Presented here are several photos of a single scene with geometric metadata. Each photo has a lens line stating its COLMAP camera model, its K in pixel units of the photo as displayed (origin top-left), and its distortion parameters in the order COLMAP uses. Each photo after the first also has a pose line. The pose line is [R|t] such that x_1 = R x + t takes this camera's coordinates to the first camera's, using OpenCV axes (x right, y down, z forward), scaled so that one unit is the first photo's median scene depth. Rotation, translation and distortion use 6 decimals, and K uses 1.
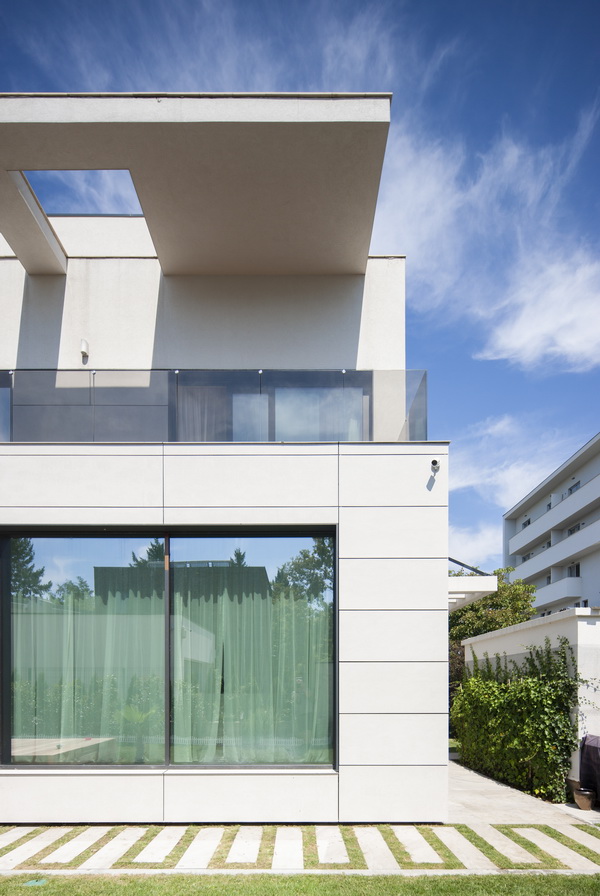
lens RADIAL K [[428.8, 0, 300.0], [0, 428.8, 448.0], [0, 0, 1]] dist [-0.003134, -0.001859]
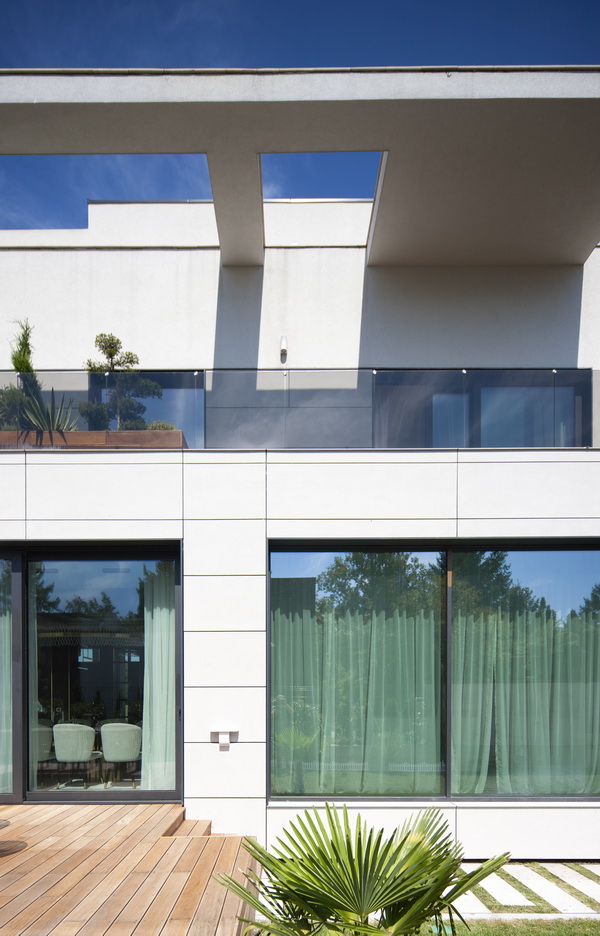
lens RADIAL K [[468.0, 0, 300.9], [0, 468.0, 456.3], [0, 0, 1]] dist [-0.006520, 0.000645]
pose [[0.999852, -0.000944, -0.017193, -0.451277], [0.001042, 0.999983, 0.005694, -0.001112], [0.017187, -0.005711, 0.999836, -0.007227]]
